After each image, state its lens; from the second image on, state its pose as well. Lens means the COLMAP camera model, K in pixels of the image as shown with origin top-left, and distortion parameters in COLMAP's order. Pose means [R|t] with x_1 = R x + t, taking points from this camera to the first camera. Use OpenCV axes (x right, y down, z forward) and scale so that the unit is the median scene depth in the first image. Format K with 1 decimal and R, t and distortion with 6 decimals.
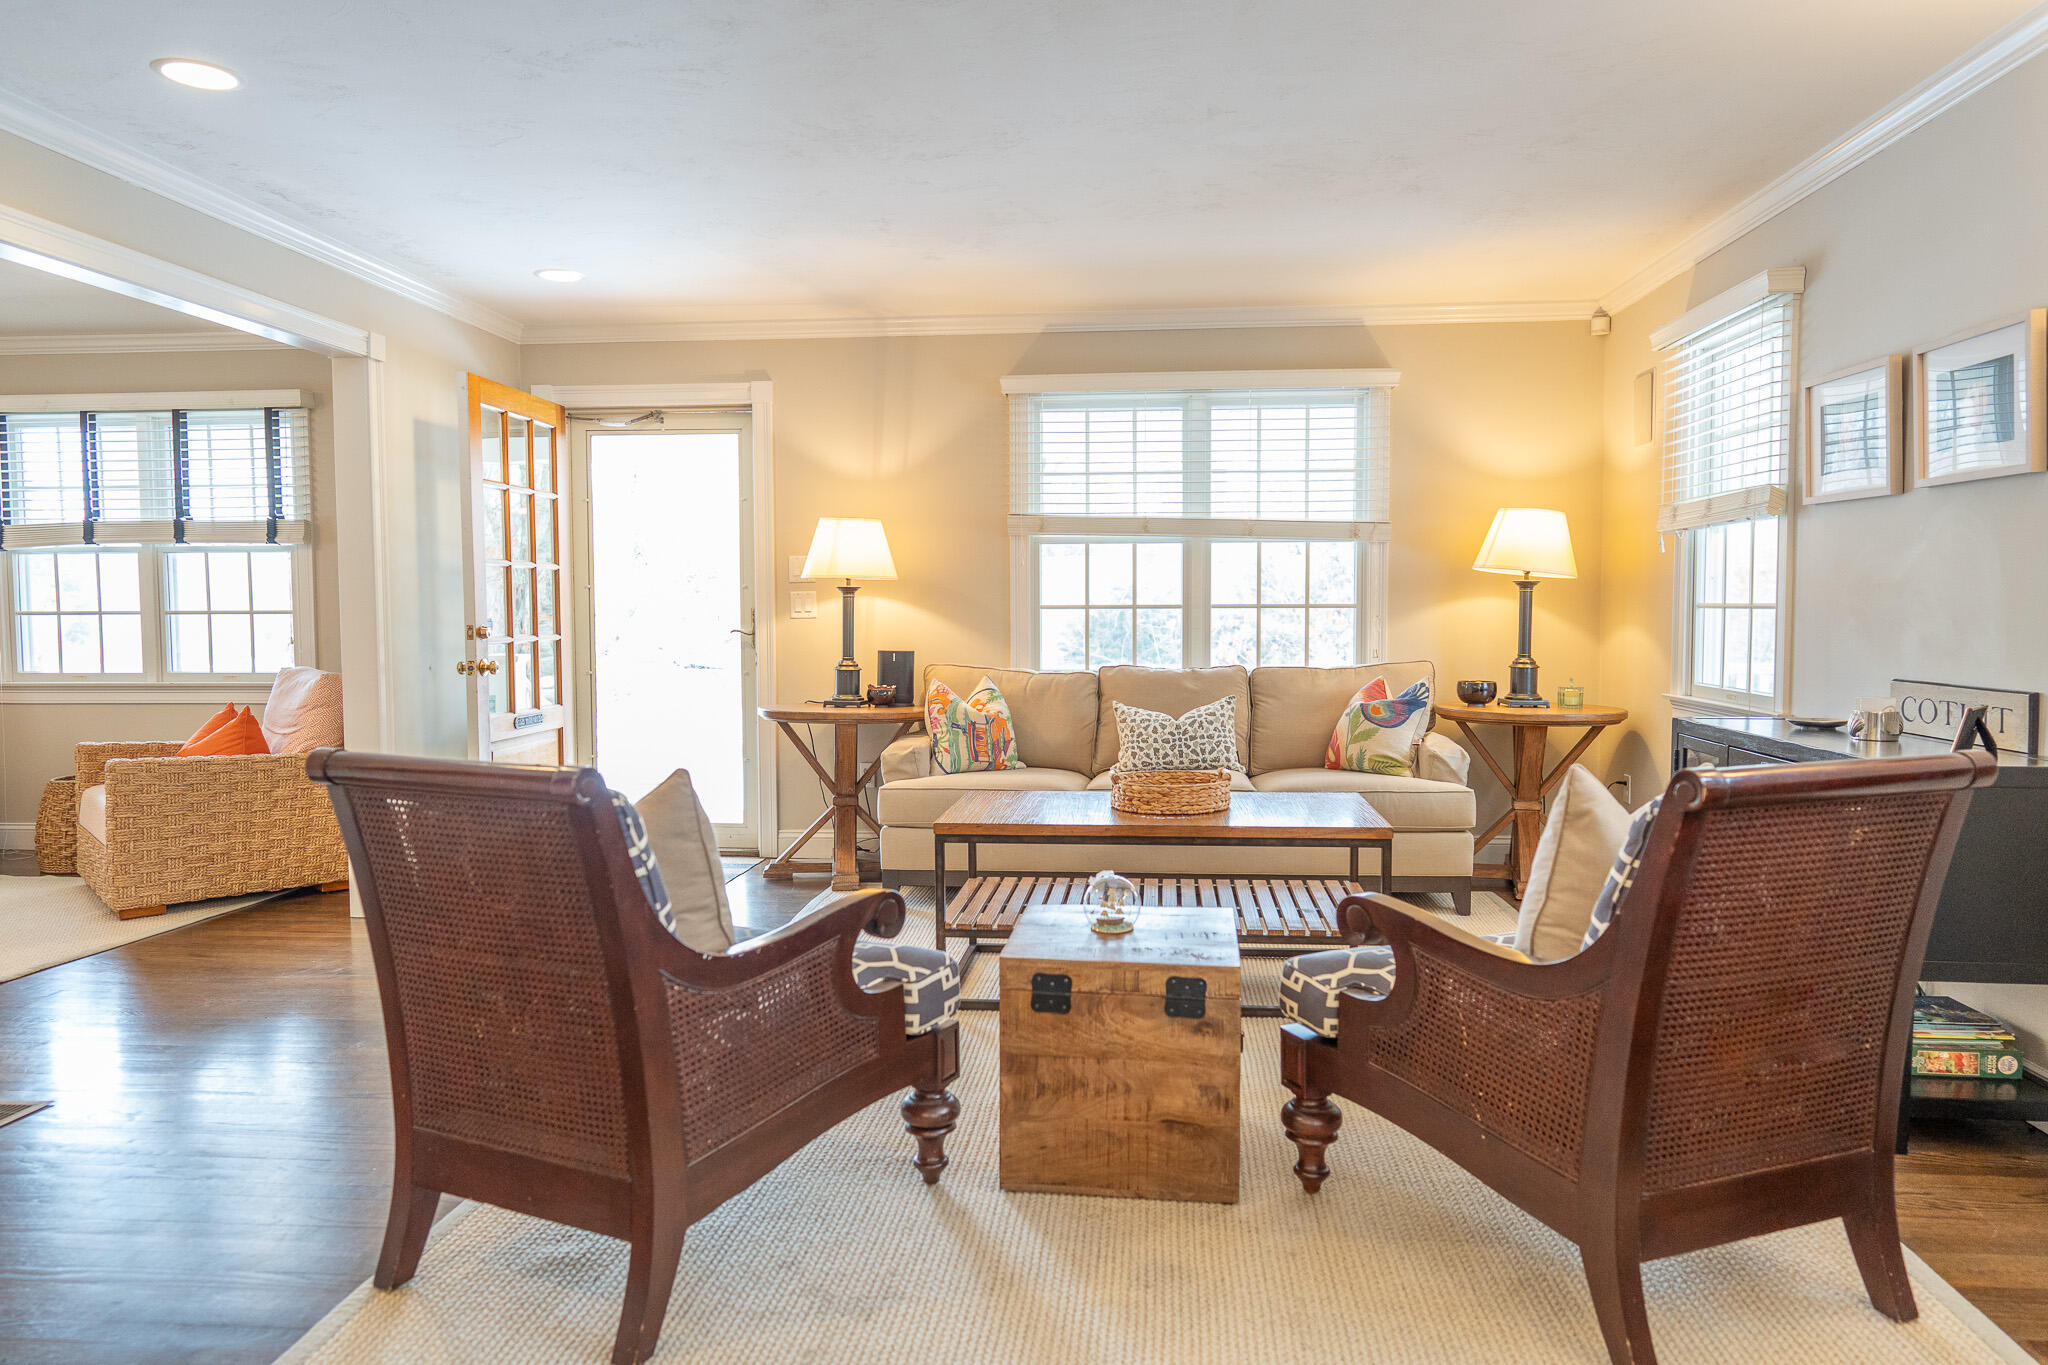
lens RADIAL K [[1353.7, 0, 1028.7], [0, 1353.7, 678.0], [0, 0, 1]] dist [-0.004707, 0.007808]
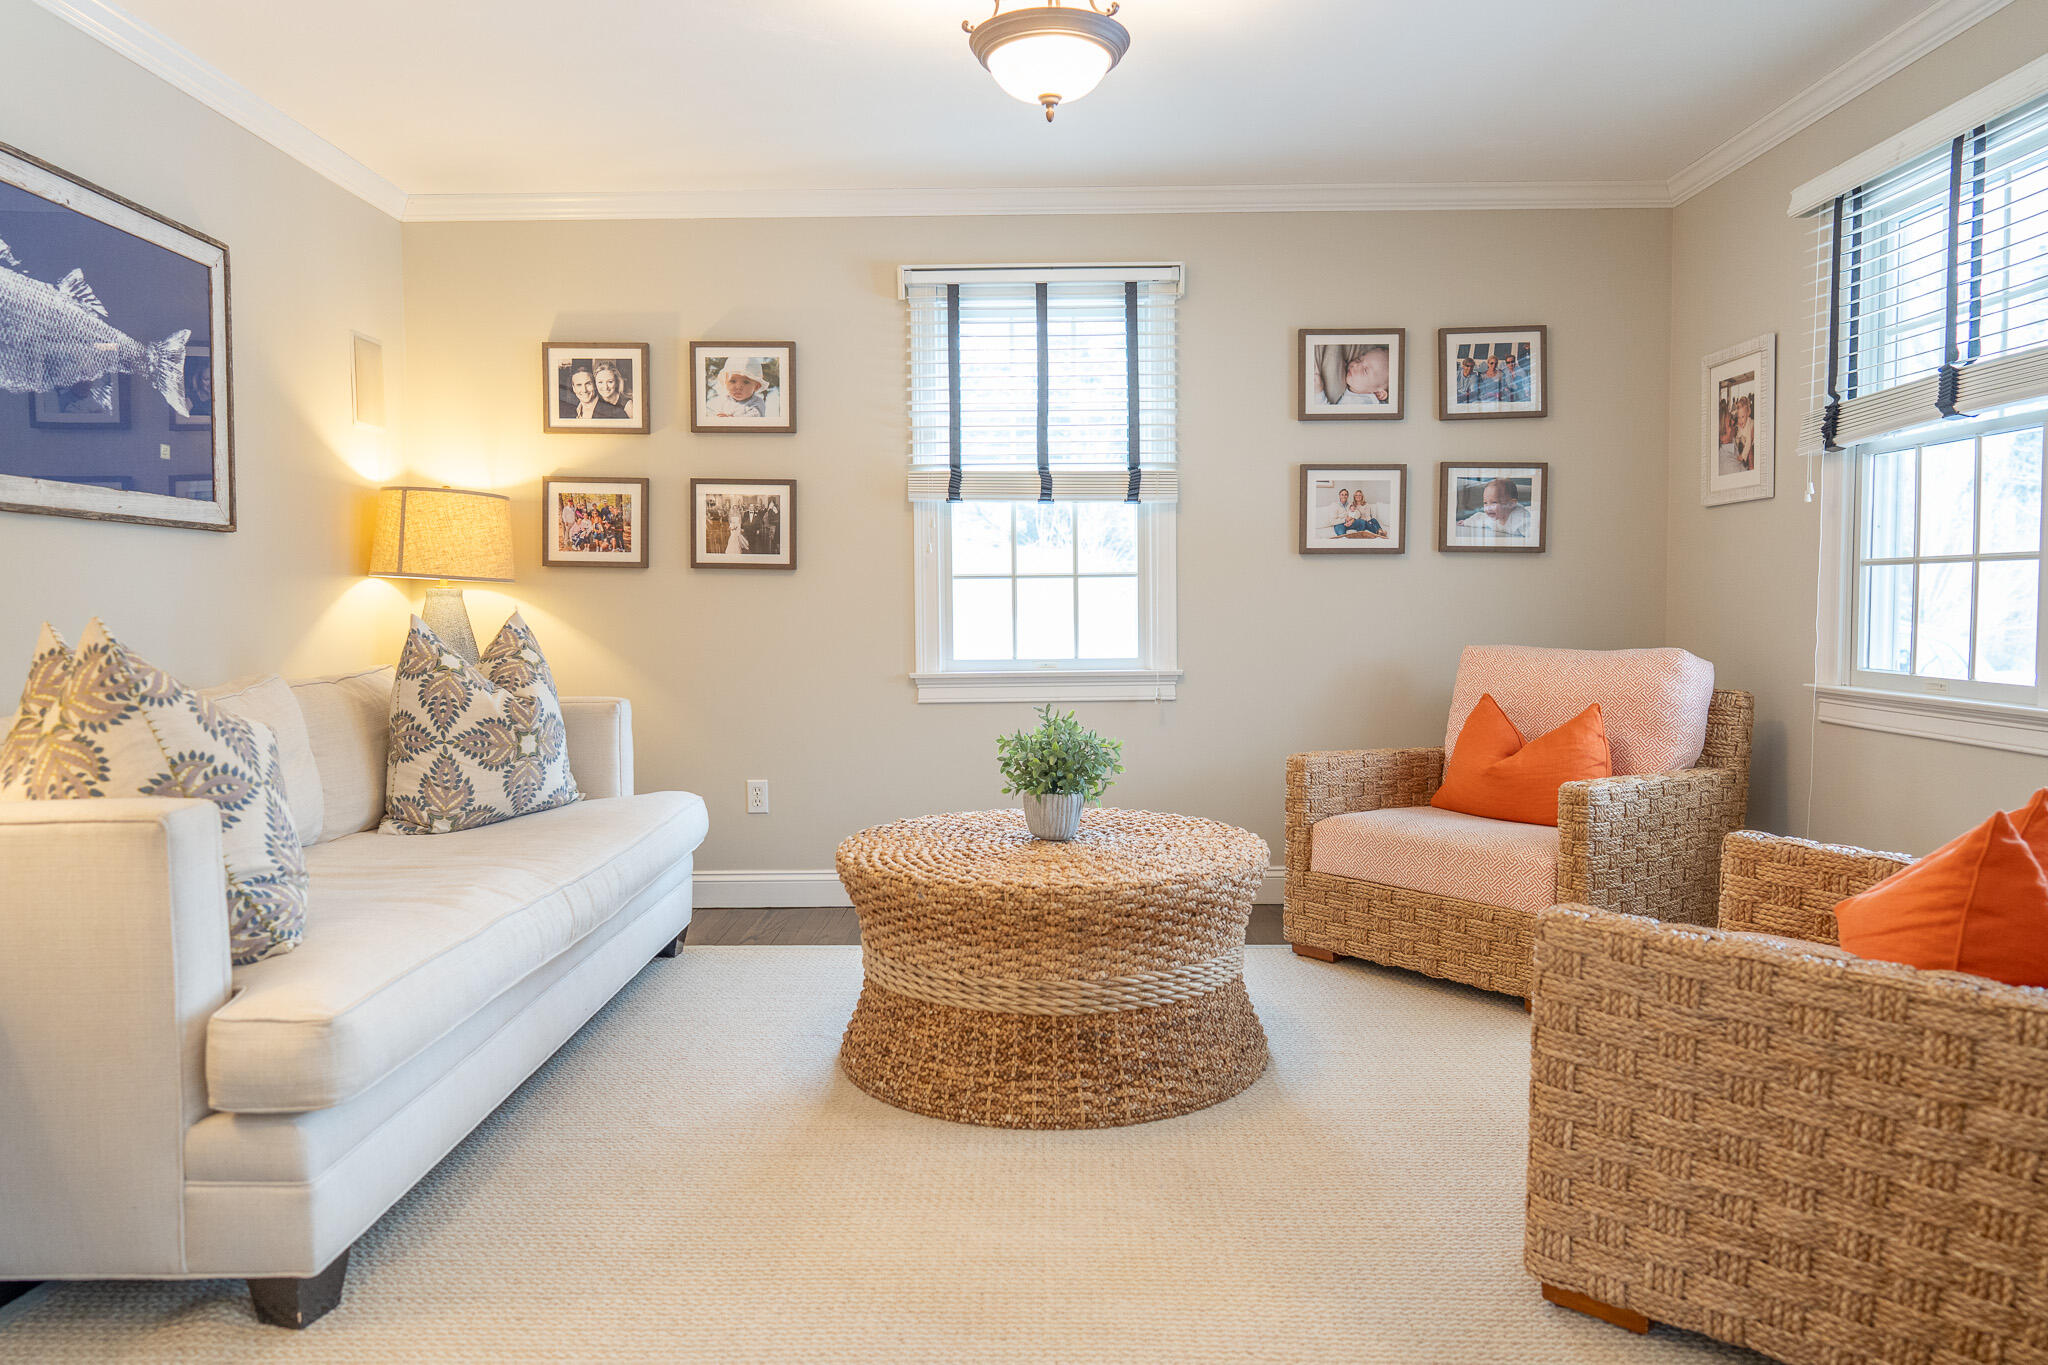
lens RADIAL K [[1353.7, 0, 1025.2], [0, 1353.7, 671.1], [0, 0, 1]] dist [-0.004707, 0.007808]
pose [[0.084680, 0.058789, -0.994672, -0.231894], [-0.046411, 0.997407, 0.055000, -0.018744], [0.995327, 0.041506, 0.087189, 0.632416]]
